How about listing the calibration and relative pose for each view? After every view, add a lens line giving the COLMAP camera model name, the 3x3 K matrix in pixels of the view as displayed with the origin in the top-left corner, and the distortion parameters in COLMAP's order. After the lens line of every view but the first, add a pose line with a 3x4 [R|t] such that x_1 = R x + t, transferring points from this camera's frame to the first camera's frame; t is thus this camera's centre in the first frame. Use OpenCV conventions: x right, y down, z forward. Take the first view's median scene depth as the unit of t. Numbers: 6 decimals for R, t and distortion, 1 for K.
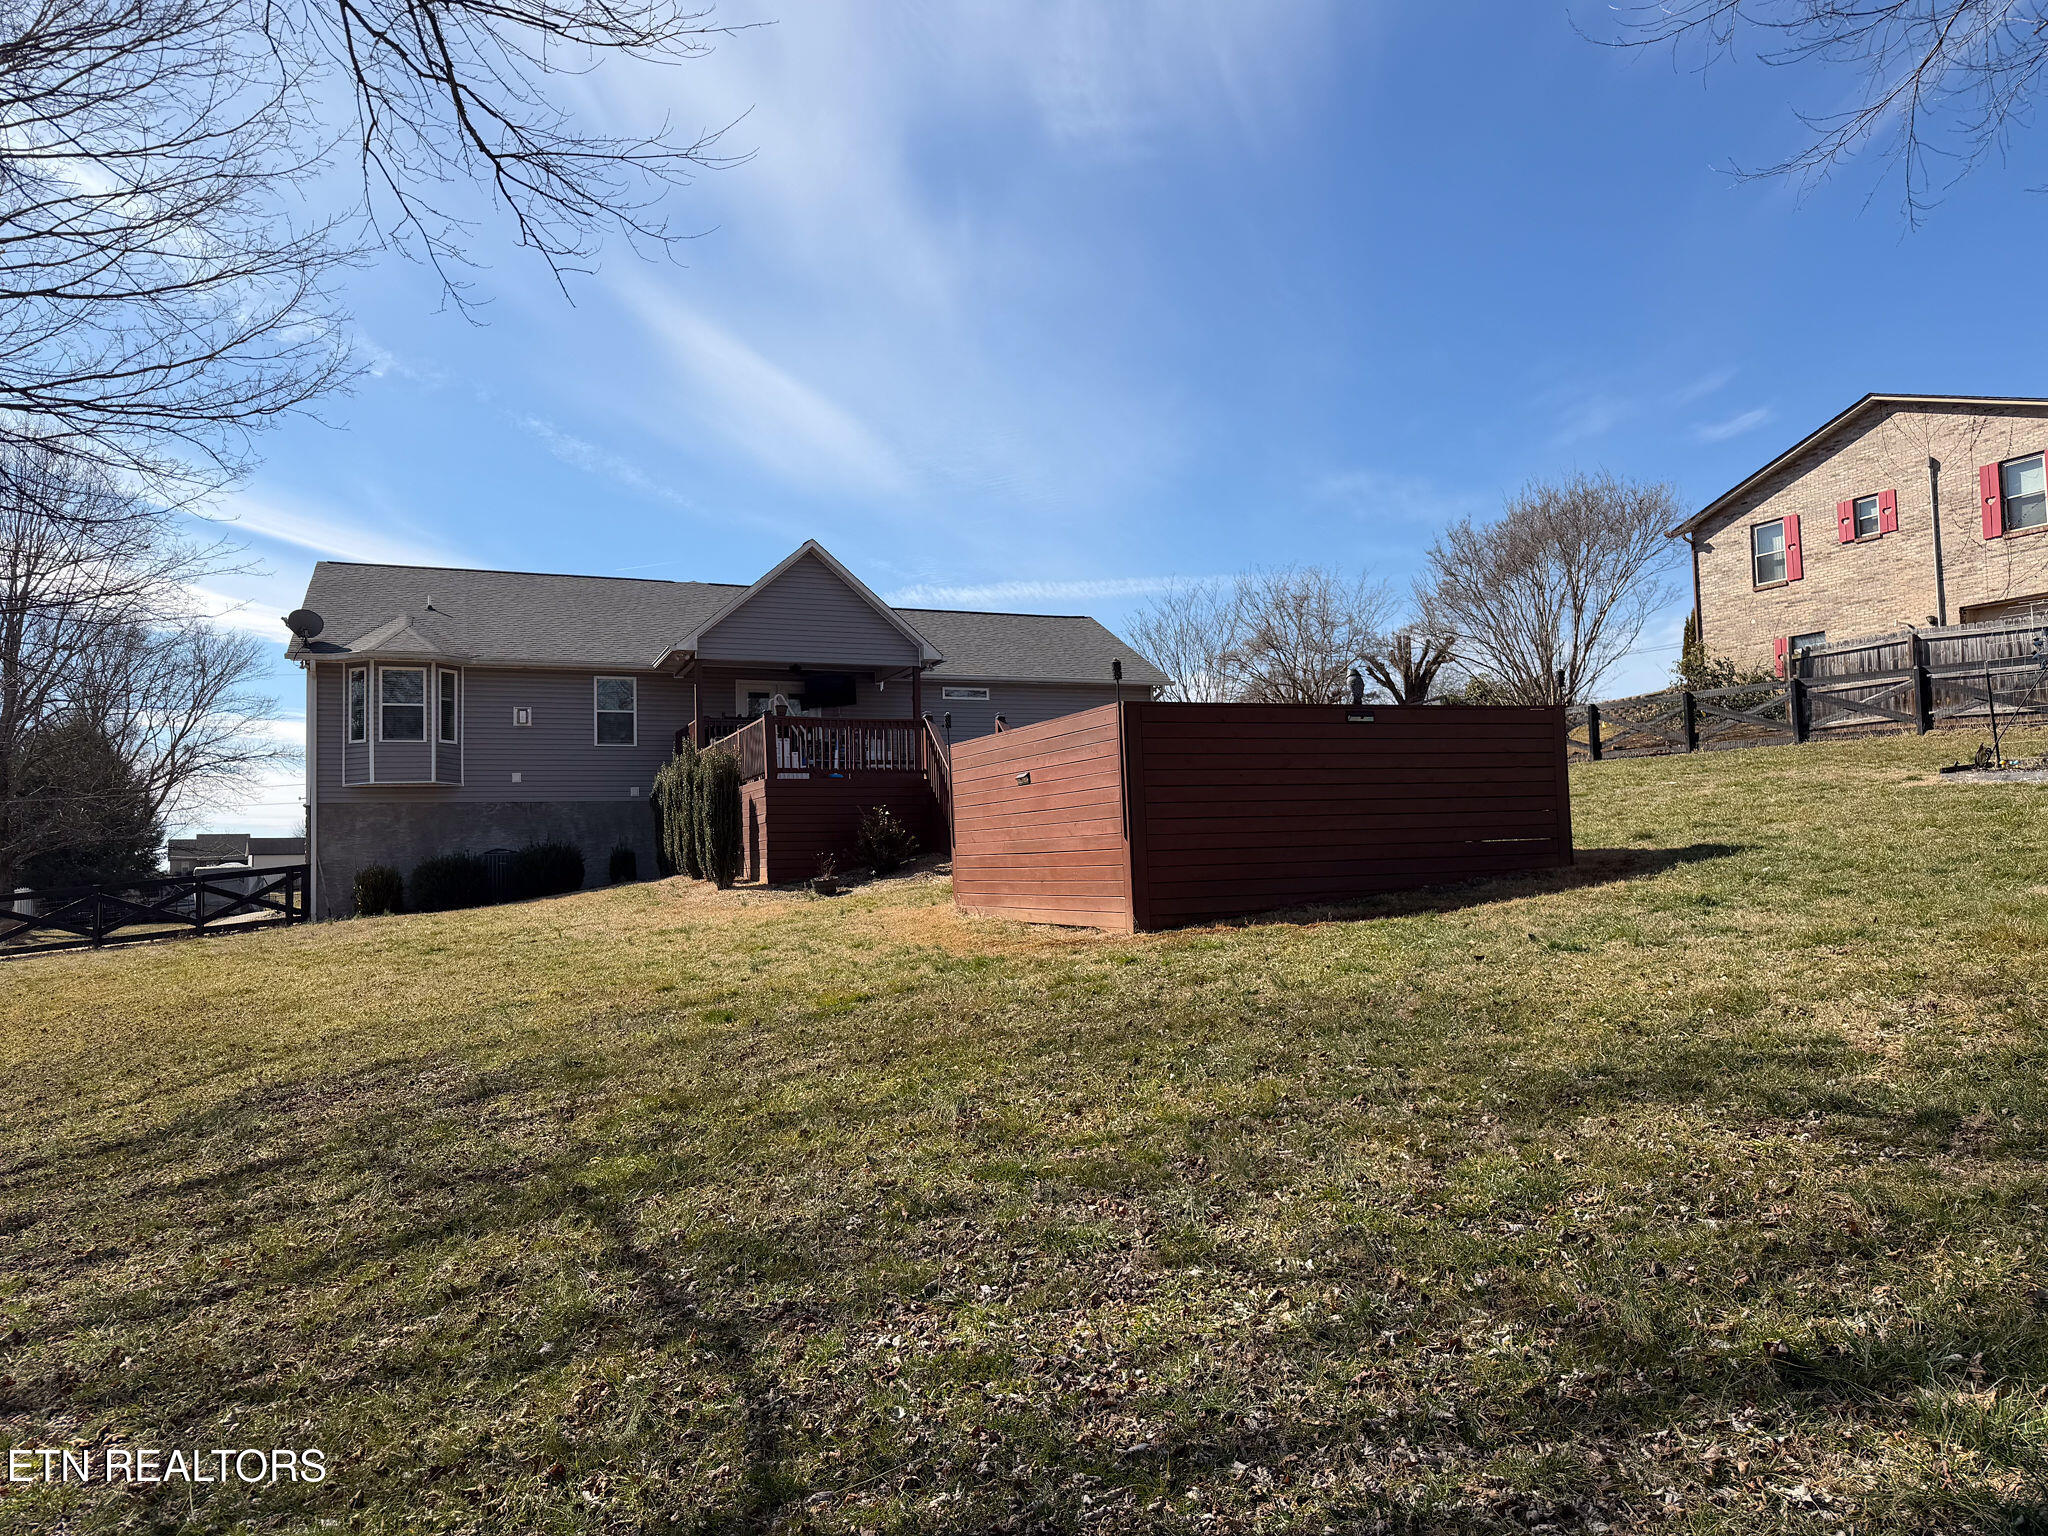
lens RADIAL K [[1437.0, 0, 1020.5], [0, 1437.0, 791.8], [0, 0, 1]] dist [0.085733, -0.116567]
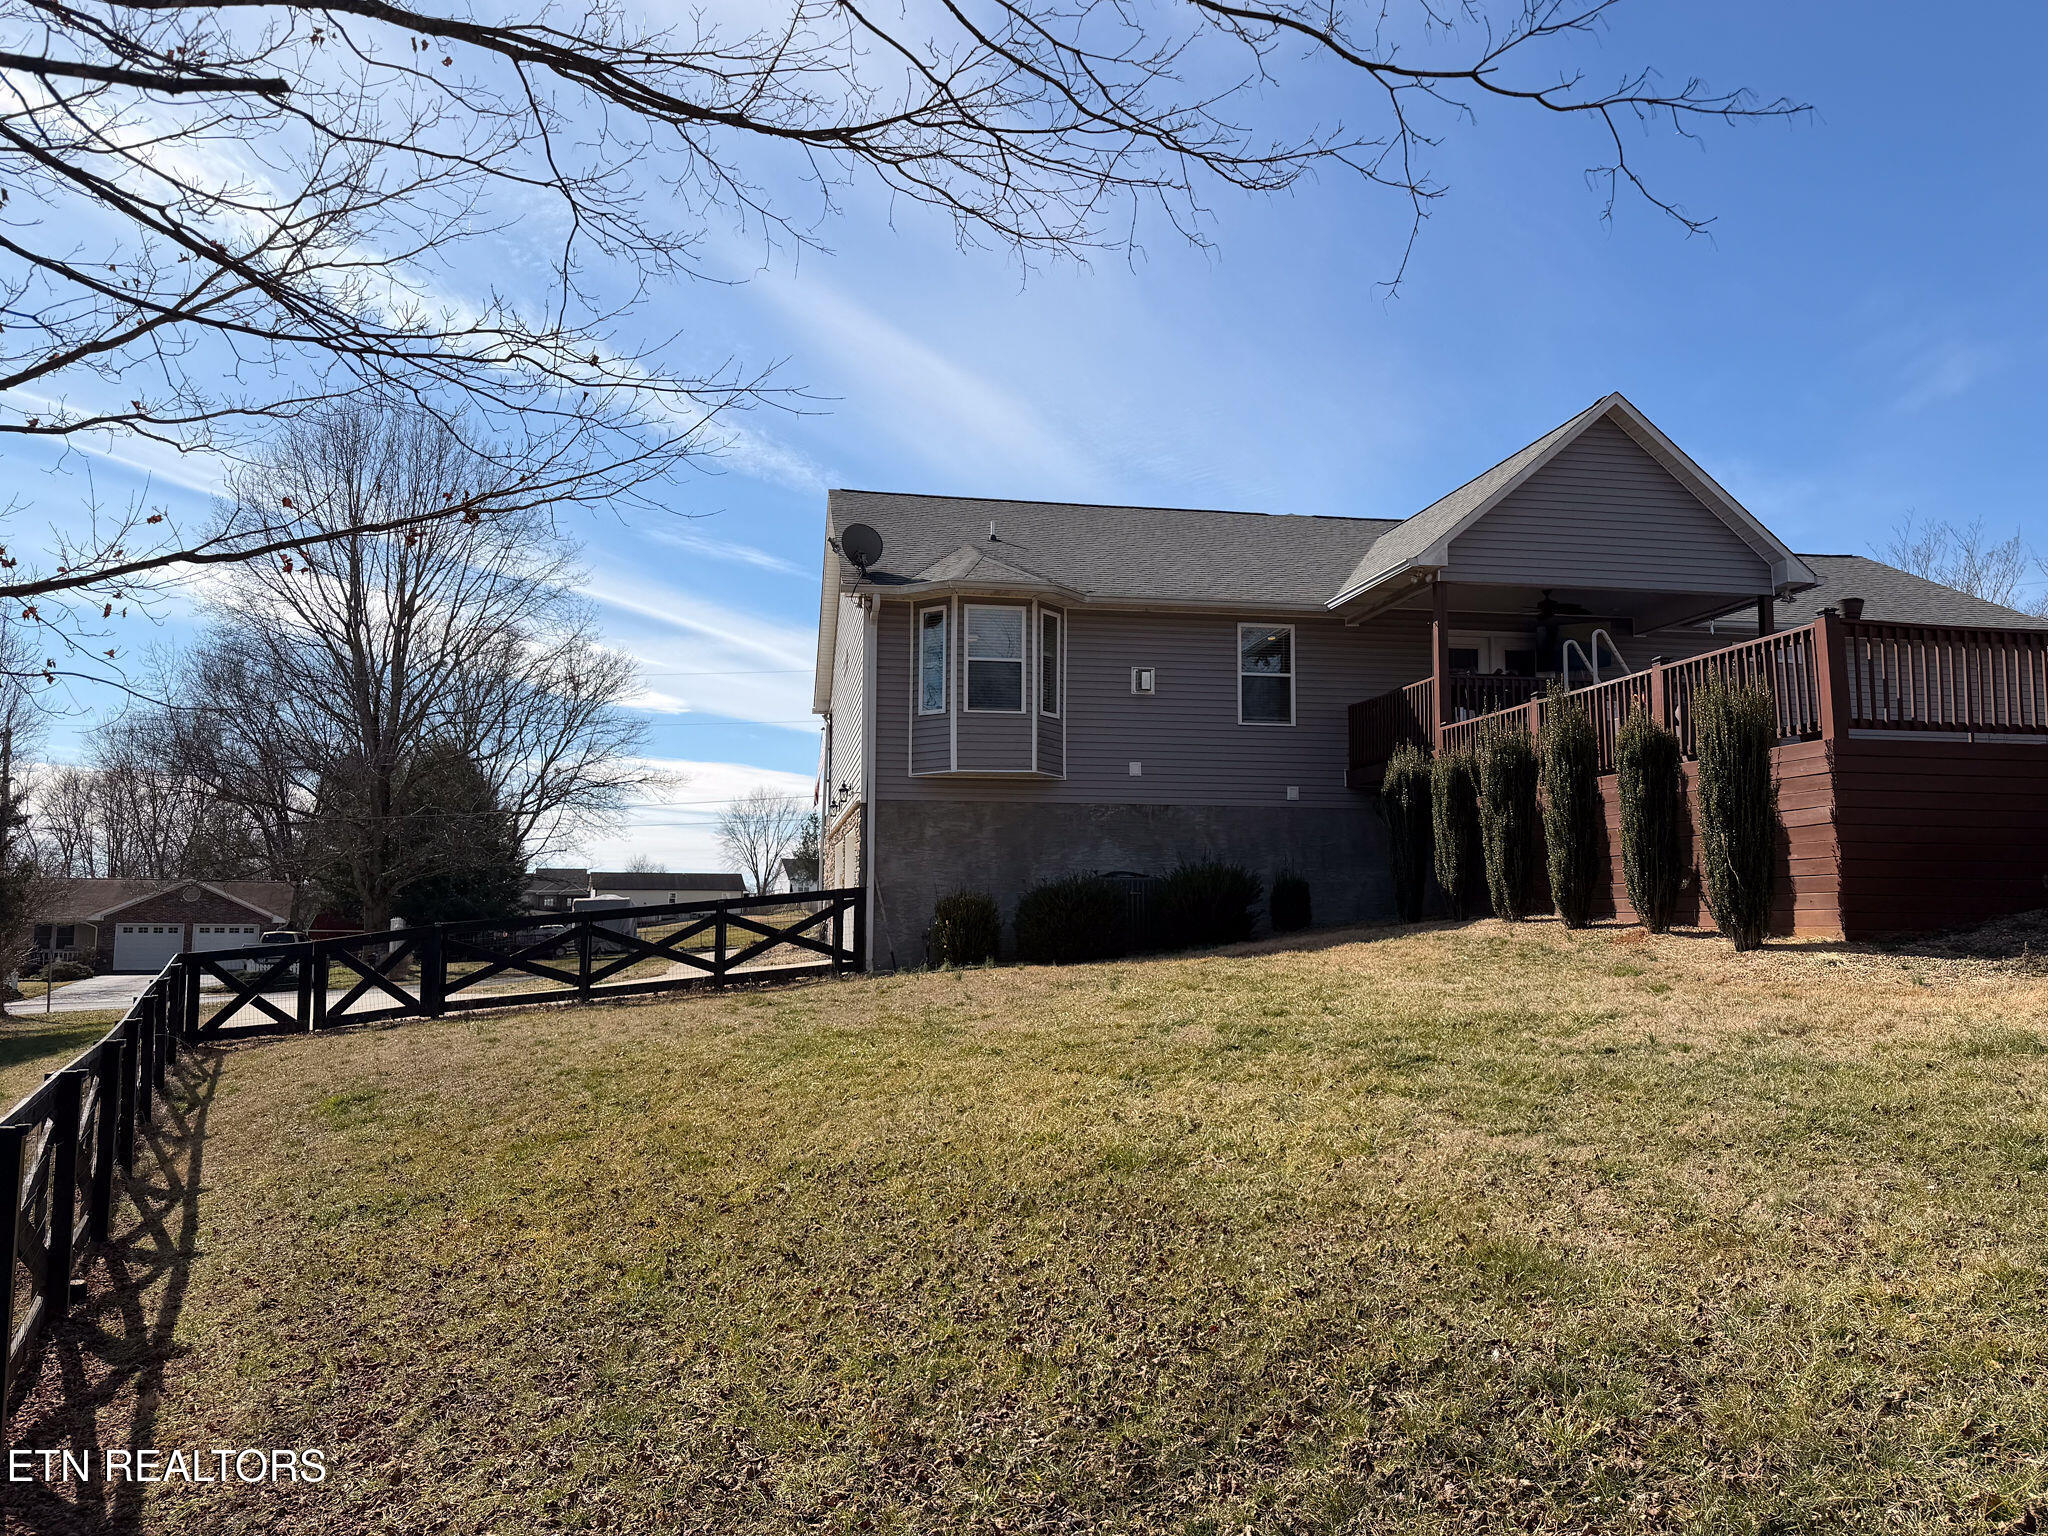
lens RADIAL K [[1467.8, 0, 1024.0], [0, 1467.8, 768.0], [0, 0, 1]] dist [0.195491, -0.391557]
pose [[0.983054, 0.007053, -0.183181, -0.281349], [-0.016272, 0.998672, -0.048875, 0.025603], [0.182593, 0.051027, 0.981864, 0.316823]]
